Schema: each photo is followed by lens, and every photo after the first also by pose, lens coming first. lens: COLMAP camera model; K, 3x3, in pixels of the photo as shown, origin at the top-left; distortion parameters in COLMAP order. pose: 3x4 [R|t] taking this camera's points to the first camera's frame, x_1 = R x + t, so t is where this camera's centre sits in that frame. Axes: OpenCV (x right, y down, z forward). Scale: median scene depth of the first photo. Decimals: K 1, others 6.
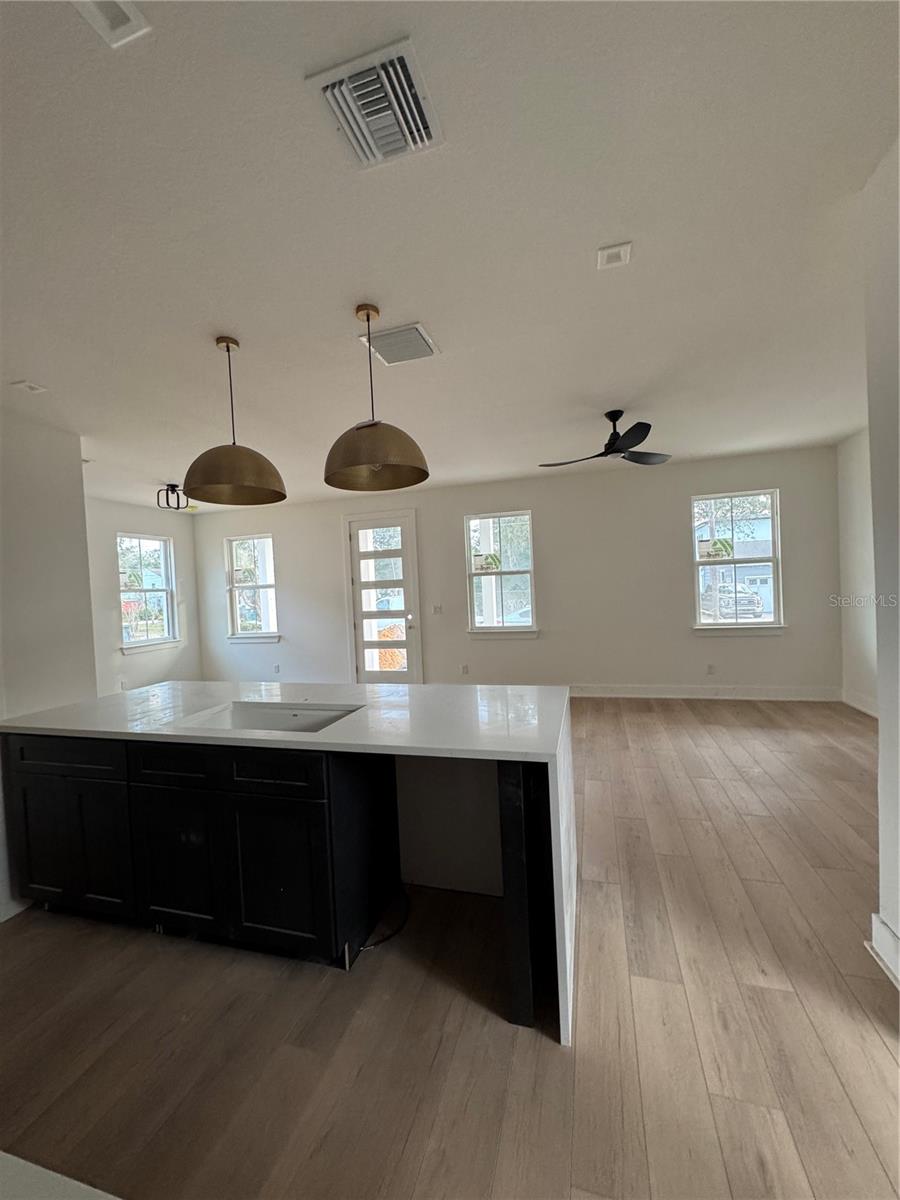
lens RADIAL K [[484.9, 0, 451.4], [0, 484.9, 601.1], [0, 0, 1]] dist [-0.003695, -0.000143]
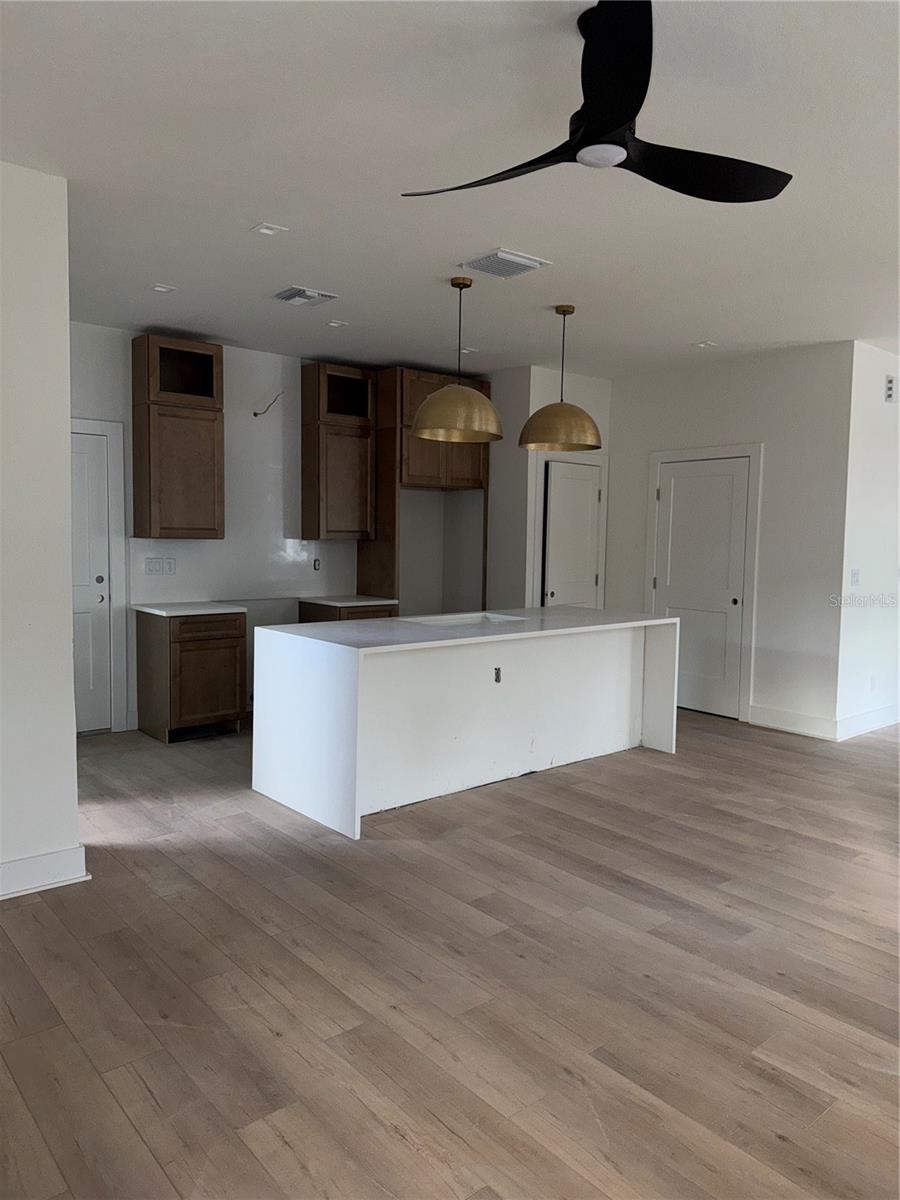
lens RADIAL K [[843.9, 0, 451.7], [0, 843.9, 598.3], [0, 0, 1]] dist [0.000377, 0.000017]
pose [[-0.559218, 0.099073, -0.823080, 1.551661], [-0.015982, 0.991361, 0.130187, -0.135307], [0.828867, 0.085957, -0.552803, 2.177847]]
